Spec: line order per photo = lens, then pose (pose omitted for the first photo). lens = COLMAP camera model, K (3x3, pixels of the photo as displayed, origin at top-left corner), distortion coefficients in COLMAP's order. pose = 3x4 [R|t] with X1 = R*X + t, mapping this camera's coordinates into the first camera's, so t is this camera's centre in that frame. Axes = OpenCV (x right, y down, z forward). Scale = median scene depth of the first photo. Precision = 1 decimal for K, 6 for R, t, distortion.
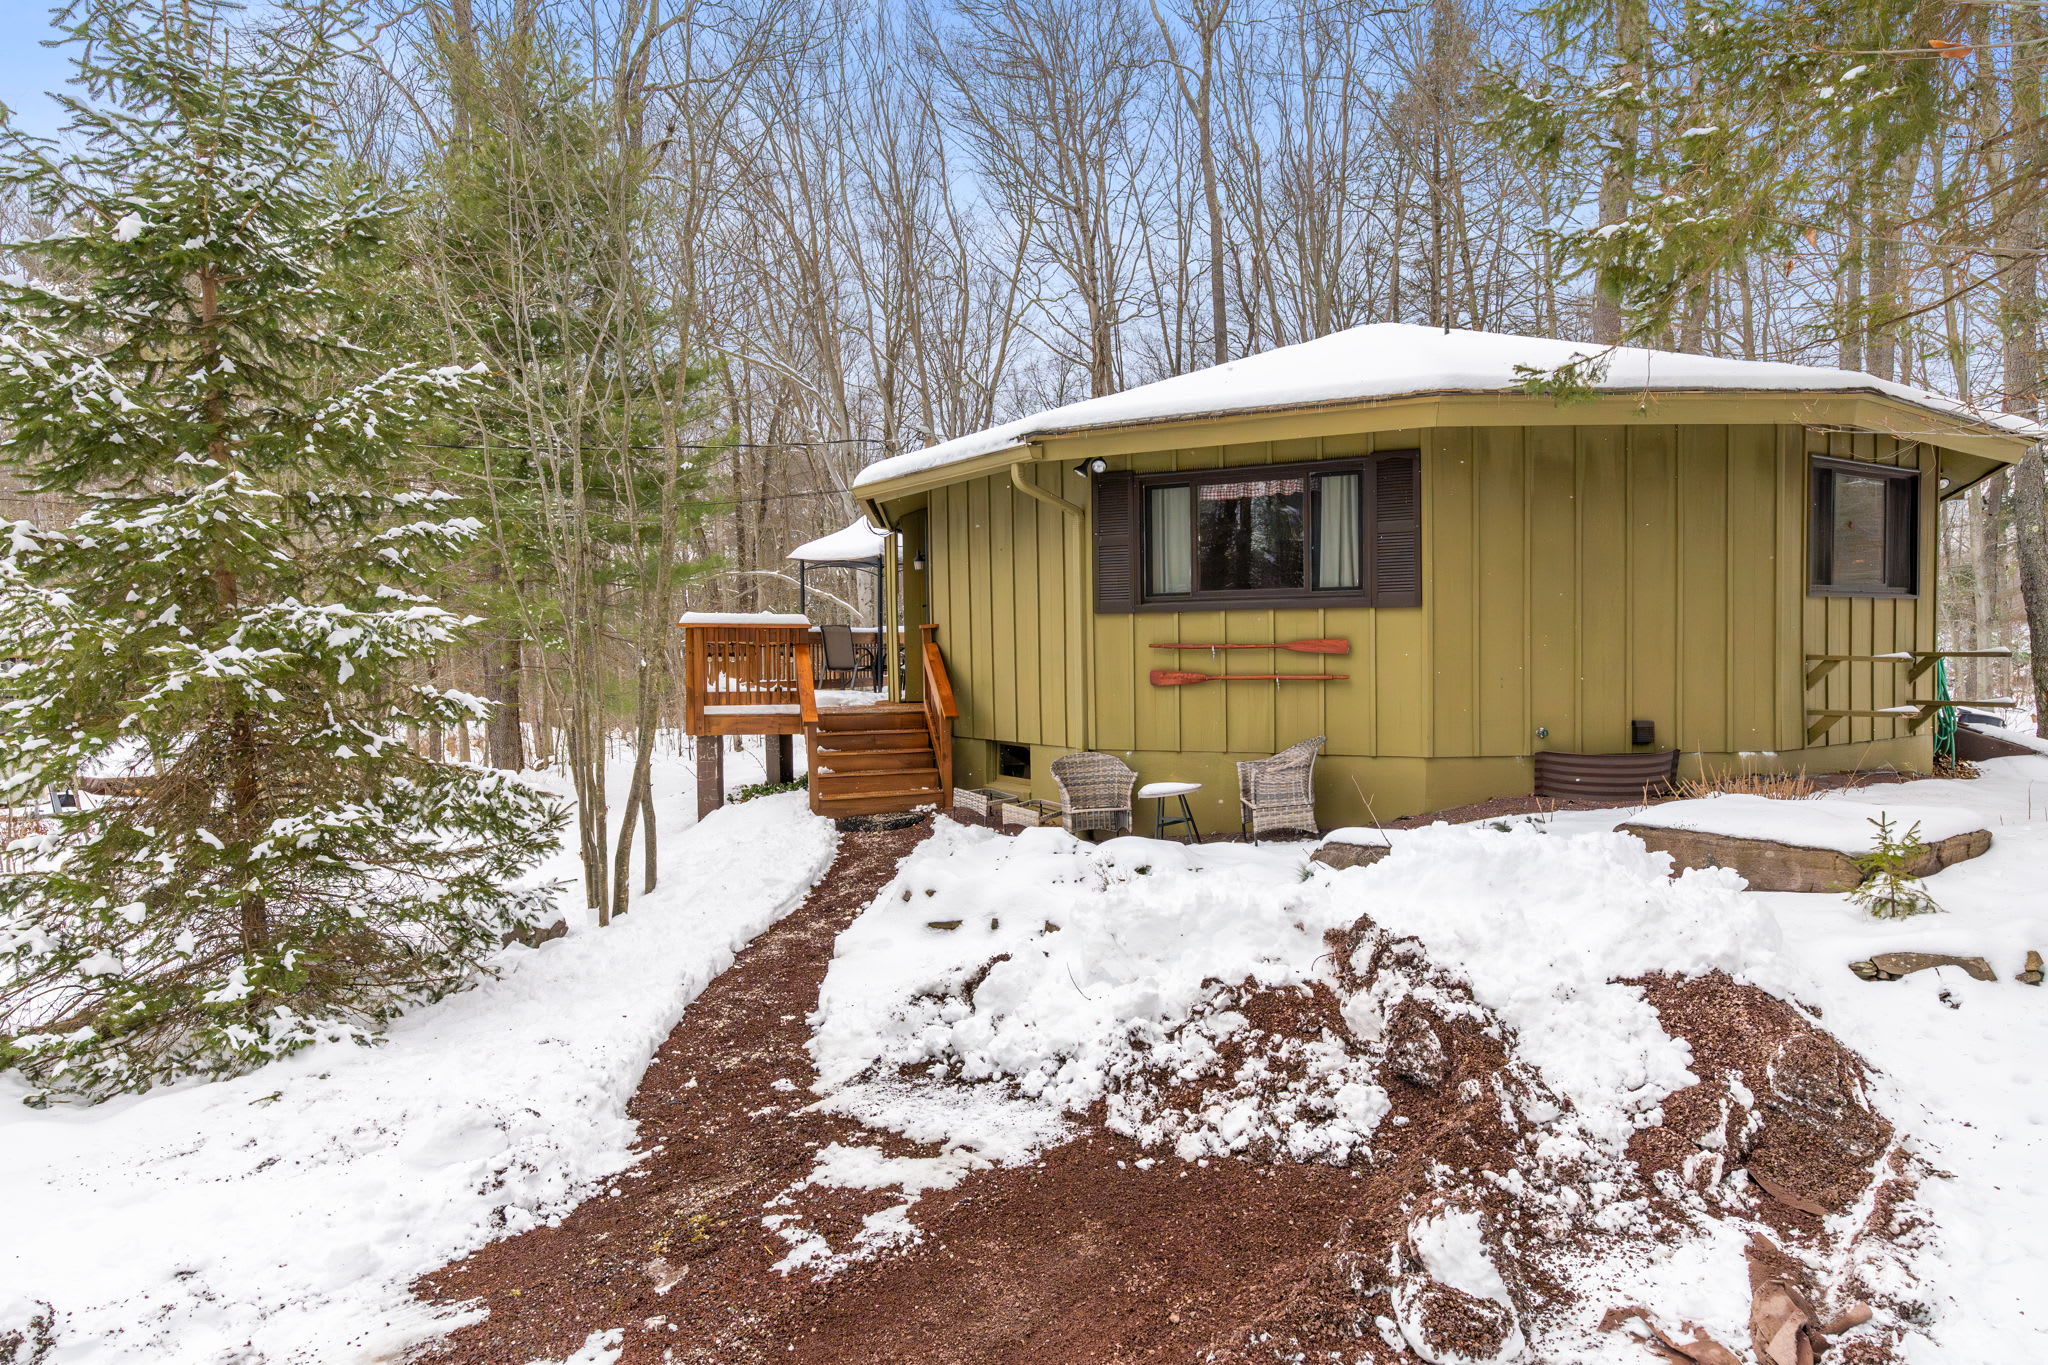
lens RADIAL K [[934.0, 0, 1161.7], [0, 934.0, 630.5], [0, 0, 1]] dist [-0.001123, 0.000192]
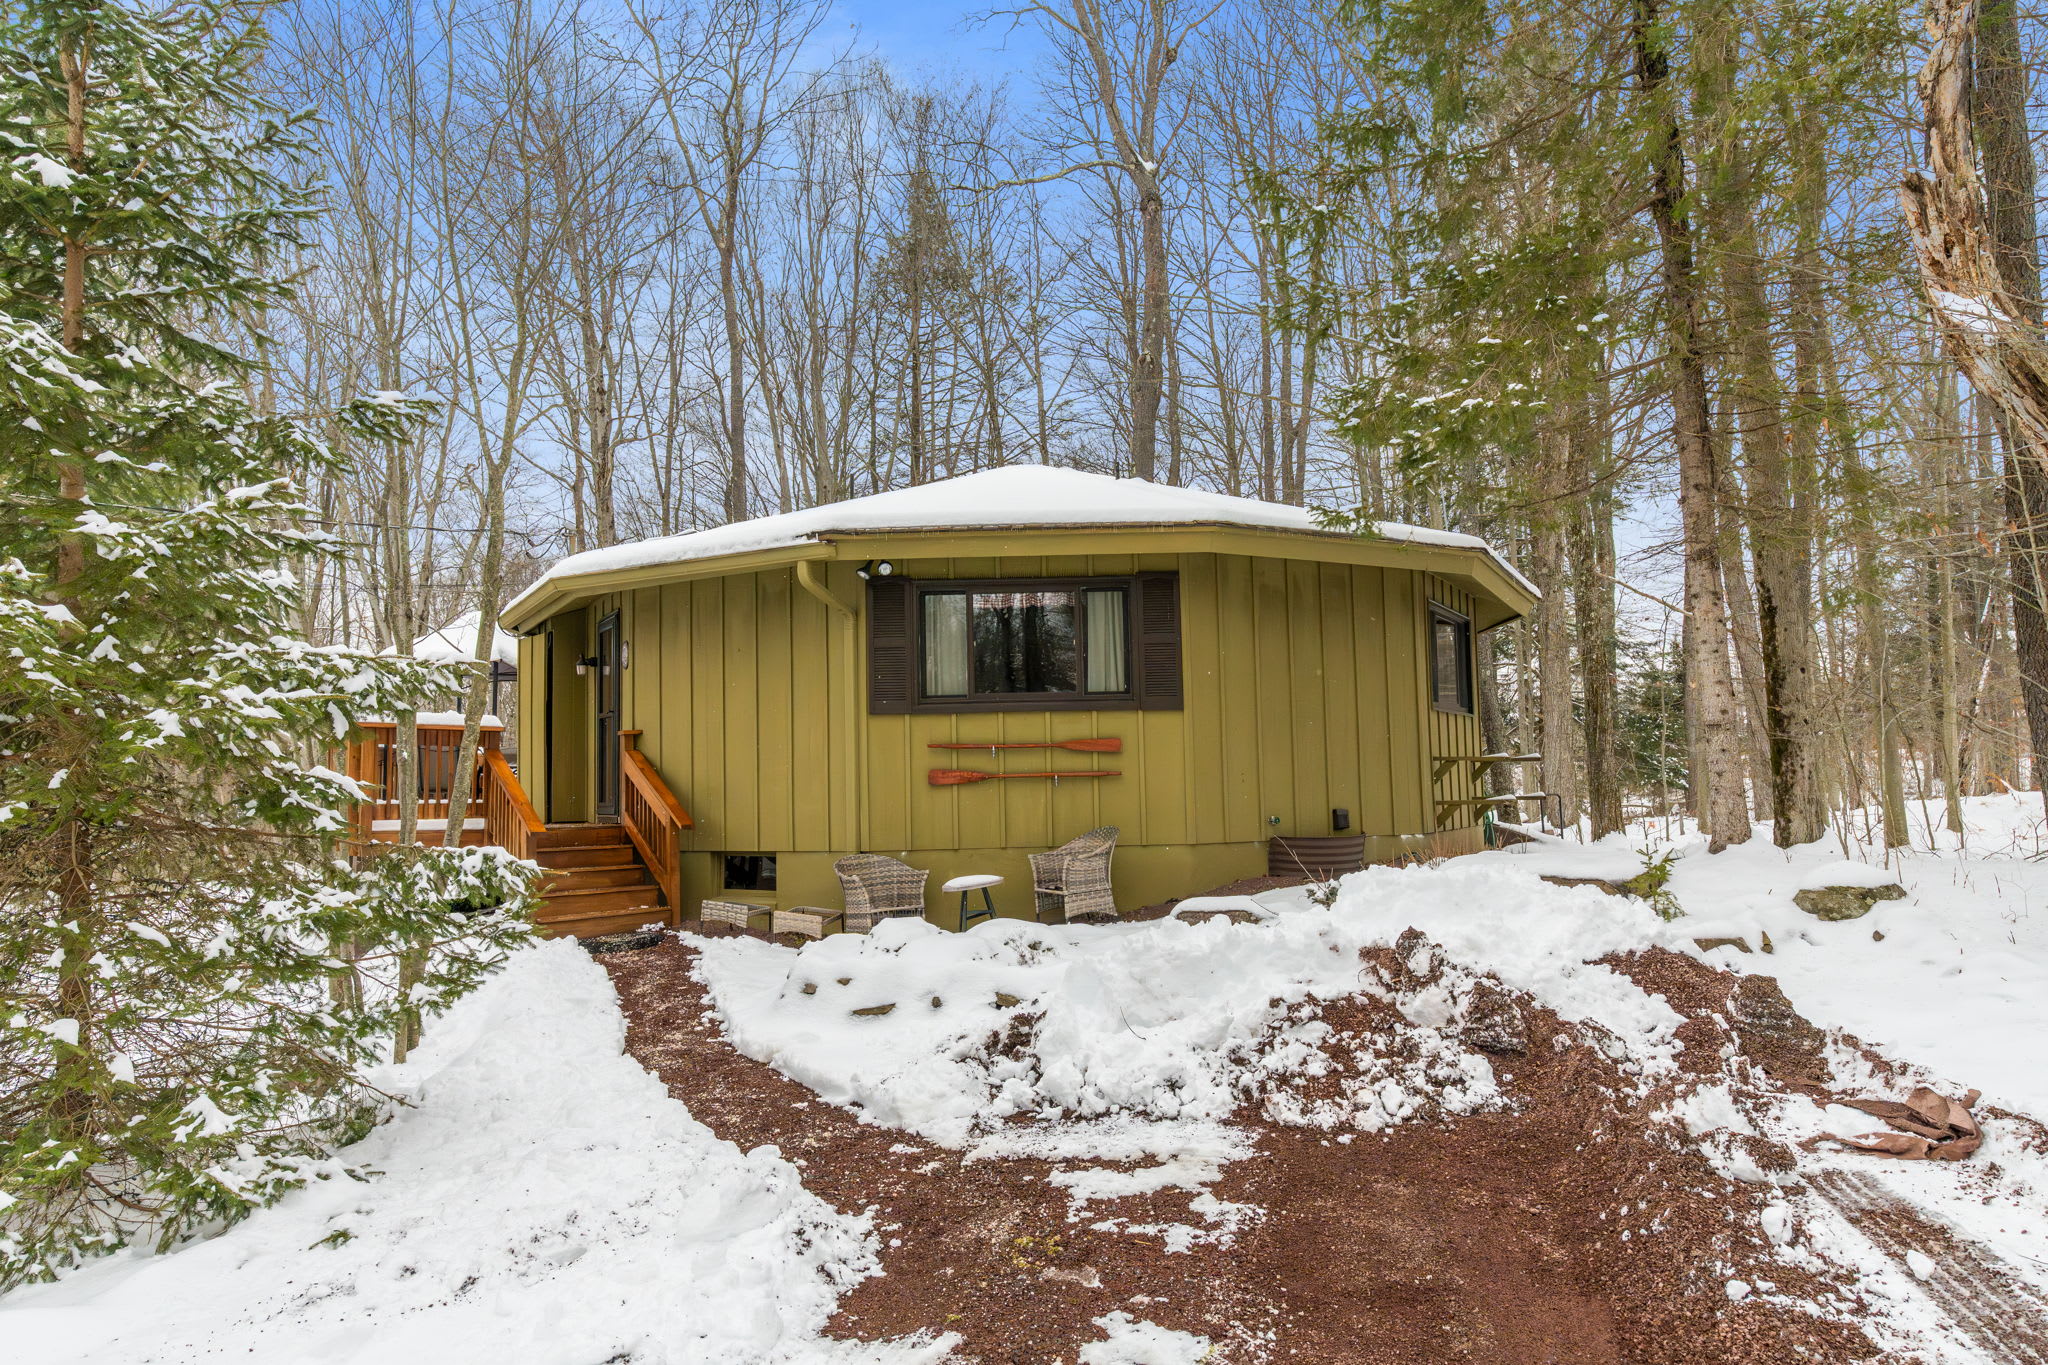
lens RADIAL K [[932.6, 0, 1024.0], [0, 932.6, 682.5], [0, 0, 1]] dist [-0.003386, 0.001482]
pose [[0.943655, 0.026614, 0.329858, -0.275156], [0.001598, 0.996383, -0.084963, 0.037126], [-0.330926, 0.080703, 0.940199, 0.001215]]
